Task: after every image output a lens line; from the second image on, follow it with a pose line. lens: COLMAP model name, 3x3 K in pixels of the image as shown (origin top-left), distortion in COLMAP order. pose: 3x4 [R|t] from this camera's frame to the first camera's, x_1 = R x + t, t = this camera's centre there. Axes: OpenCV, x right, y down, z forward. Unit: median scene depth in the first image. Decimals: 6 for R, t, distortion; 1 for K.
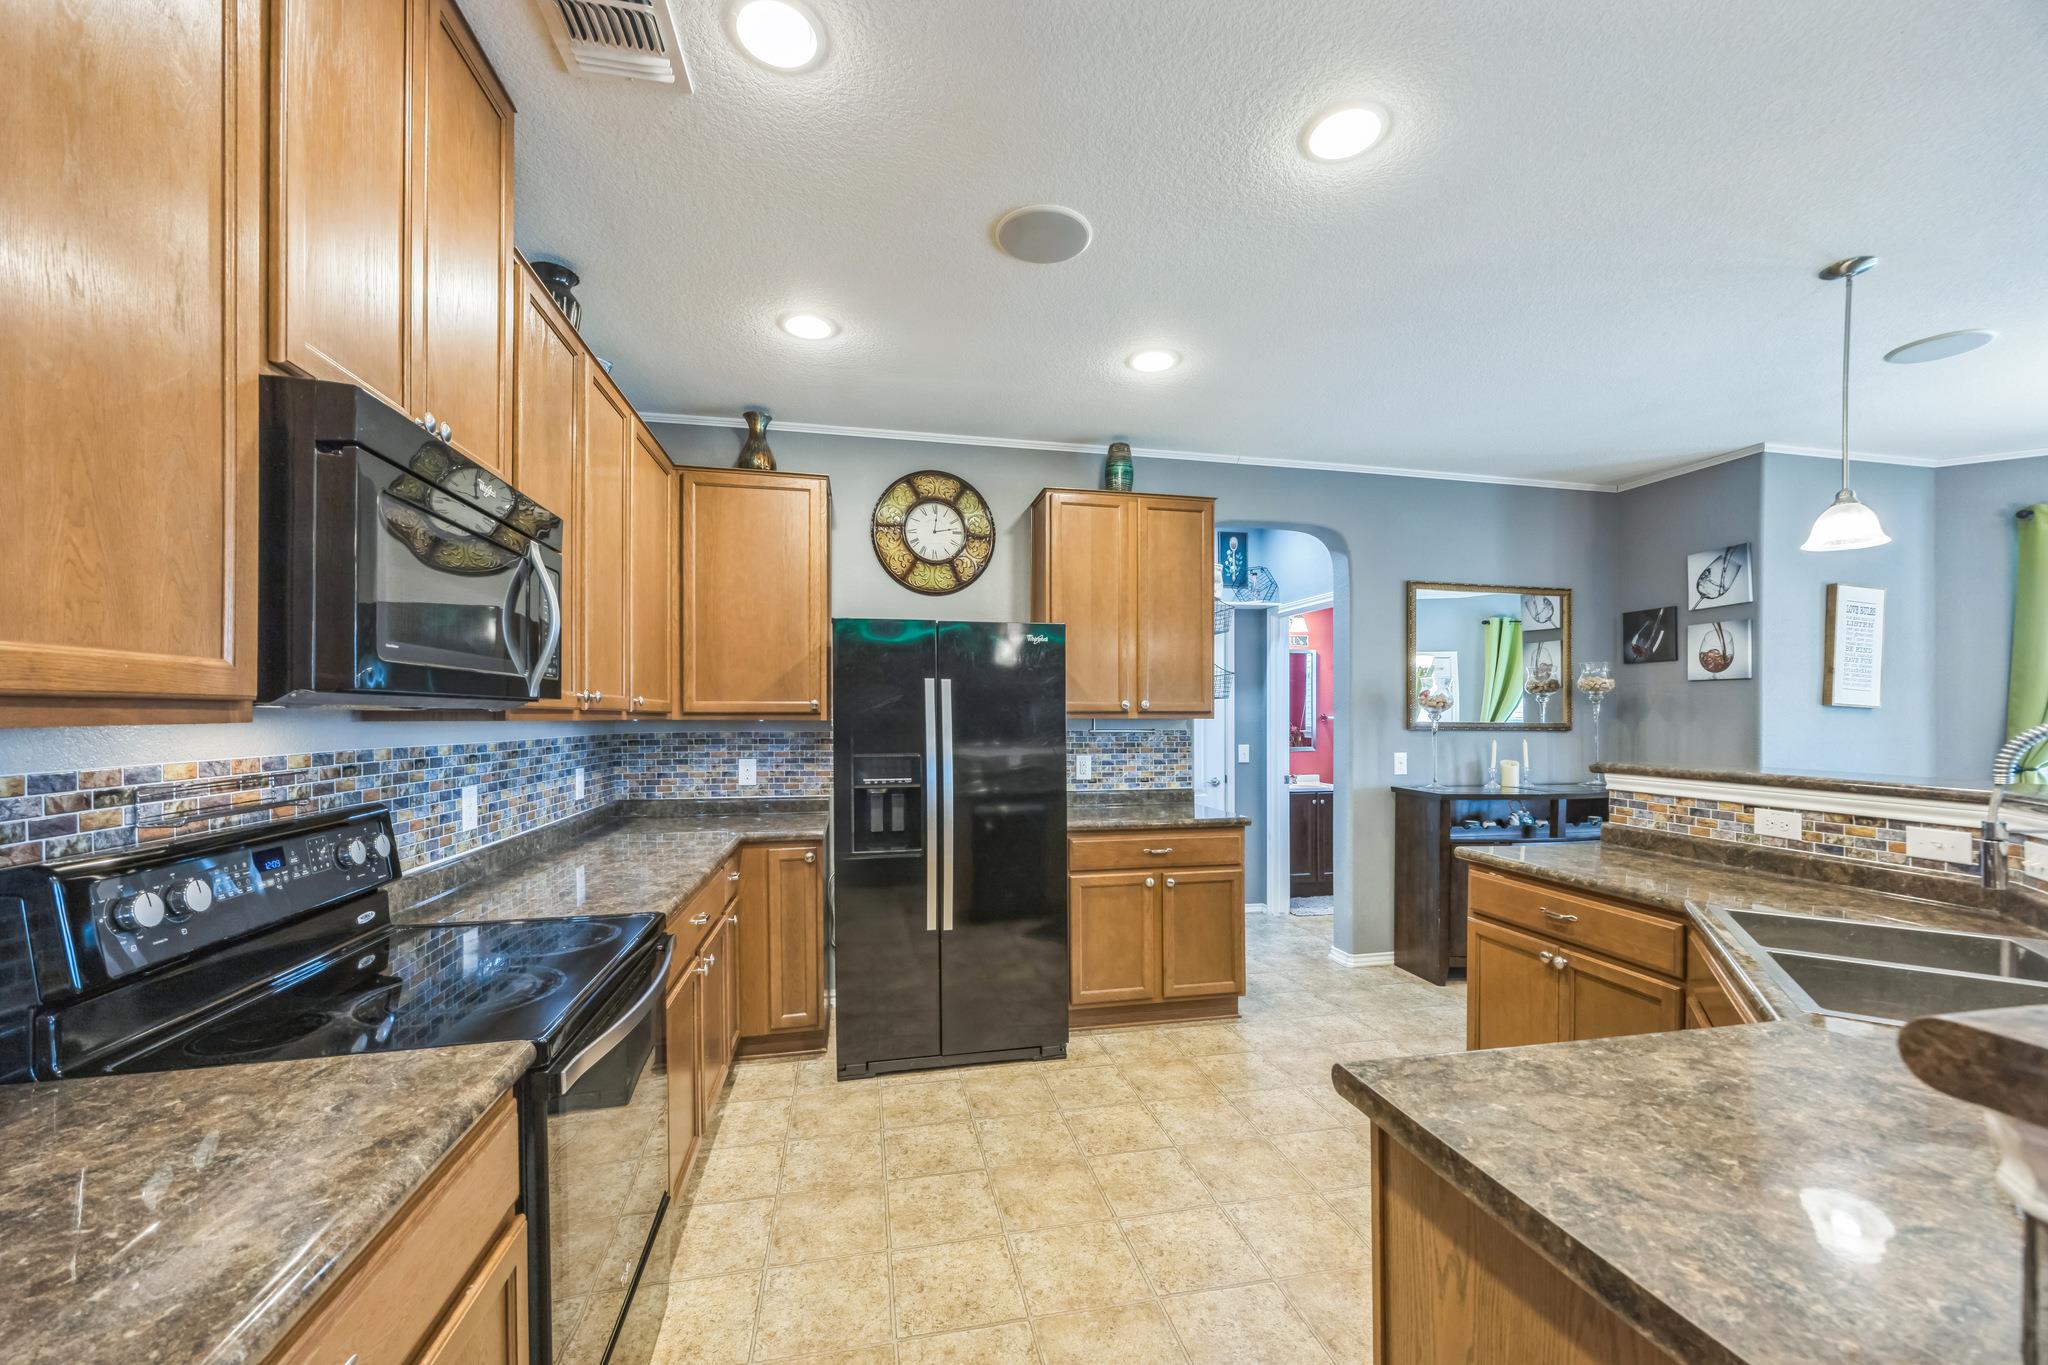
lens RADIAL K [[787.2, 0, 1029.6], [0, 787.2, 711.4], [0, 0, 1]] dist [0.000762, -0.001108]
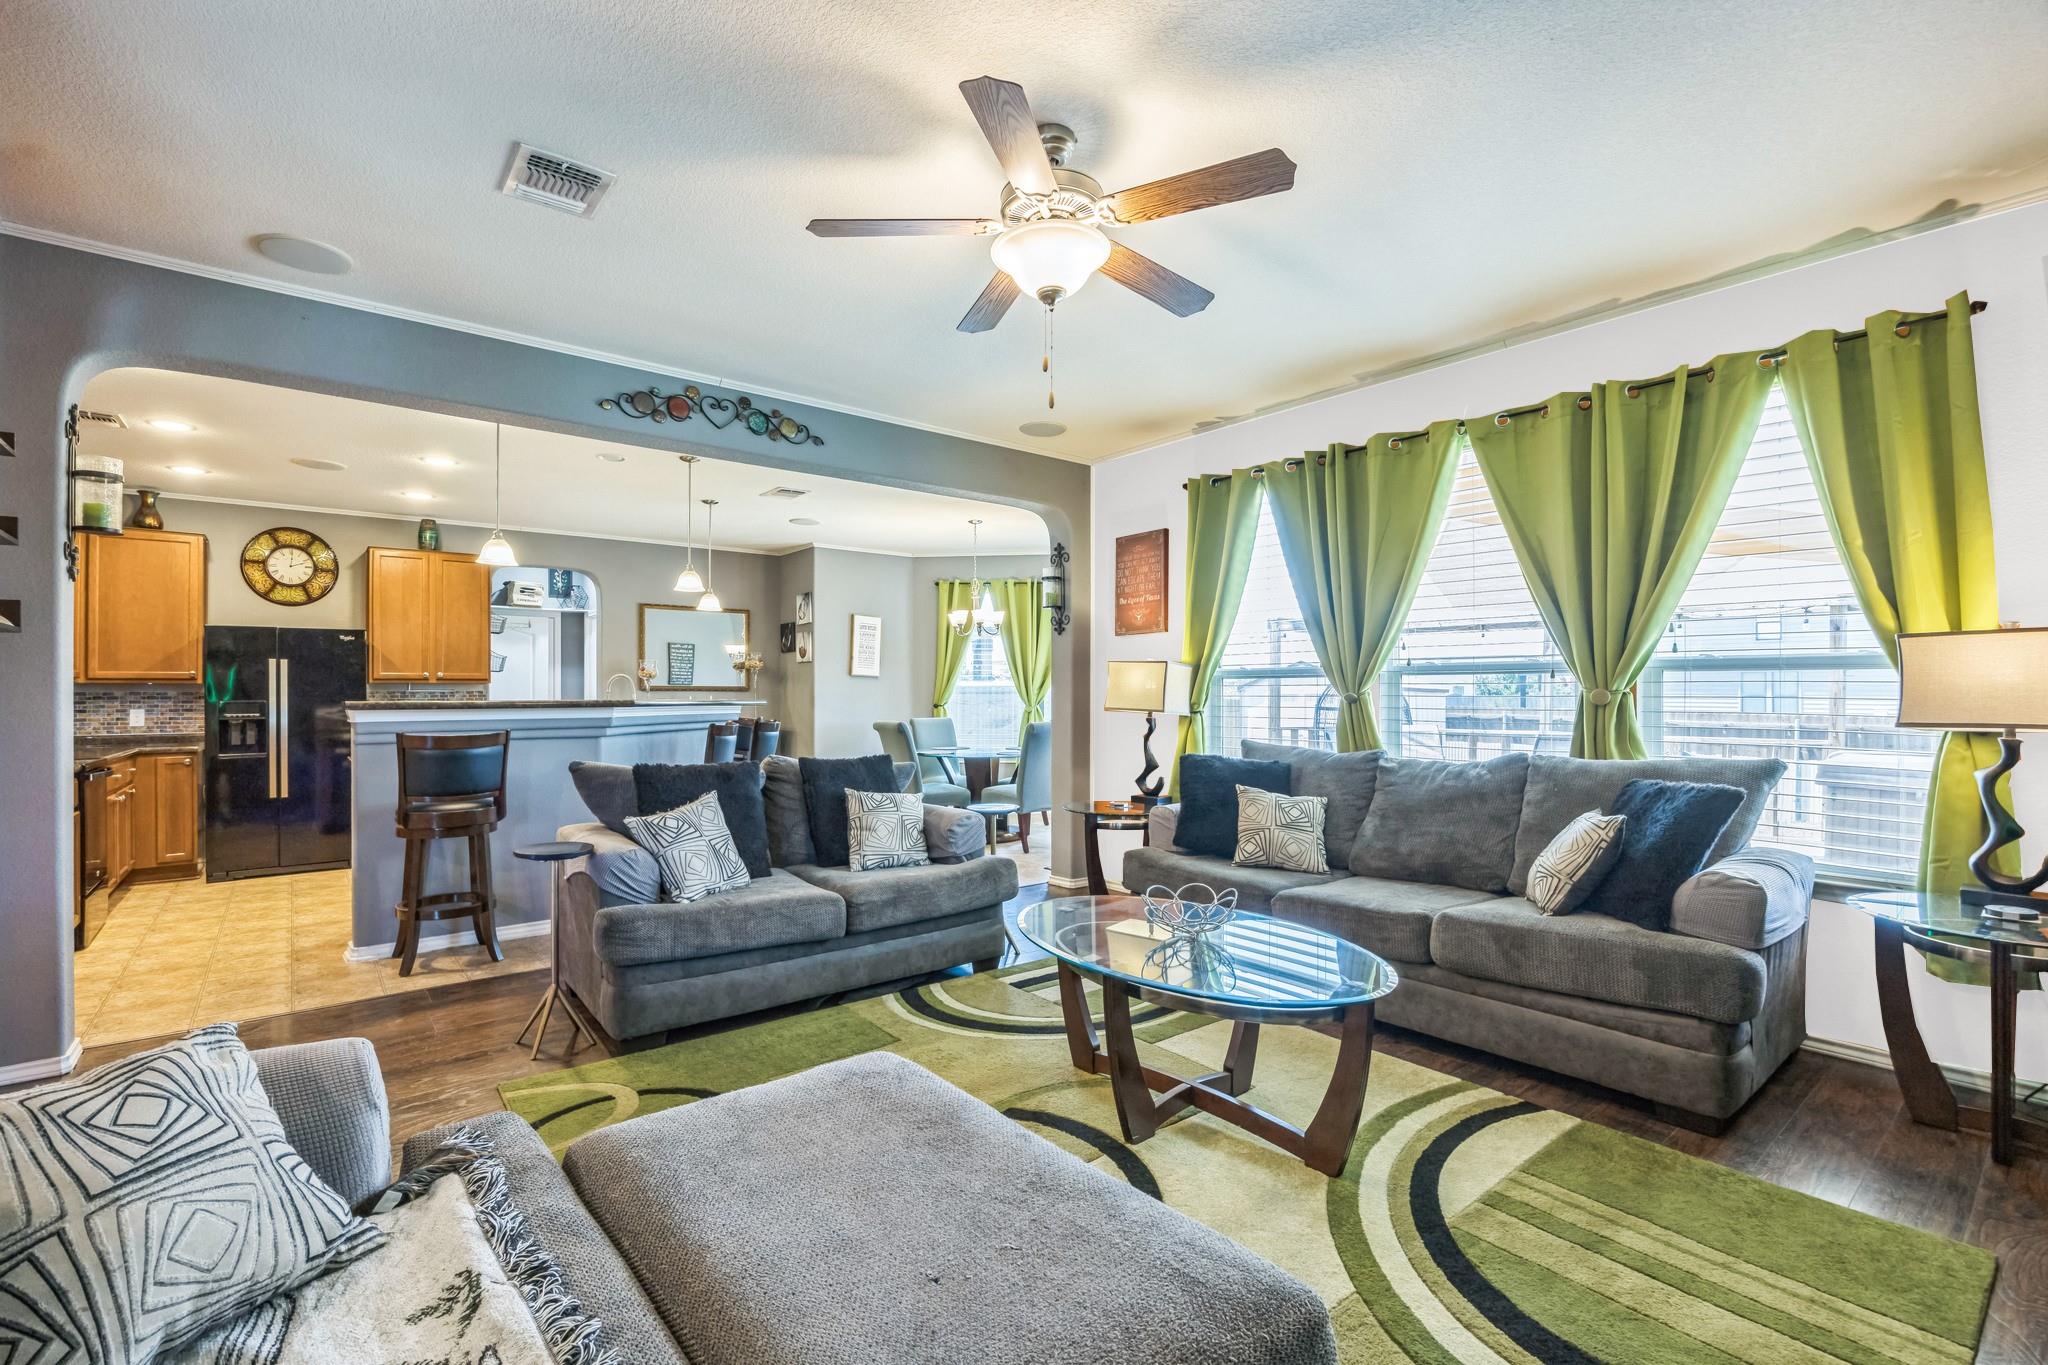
lens RADIAL K [[909.6, 0, 1013.7], [0, 909.6, 676.5], [0, 0, 1]] dist [-0.013055, 0.001151]
pose [[0.896653, -0.000040, 0.442733, 0.384670], [0.009752, 0.999759, -0.019661, 0.045254], [-0.442626, 0.021947, 0.896438, -1.284913]]
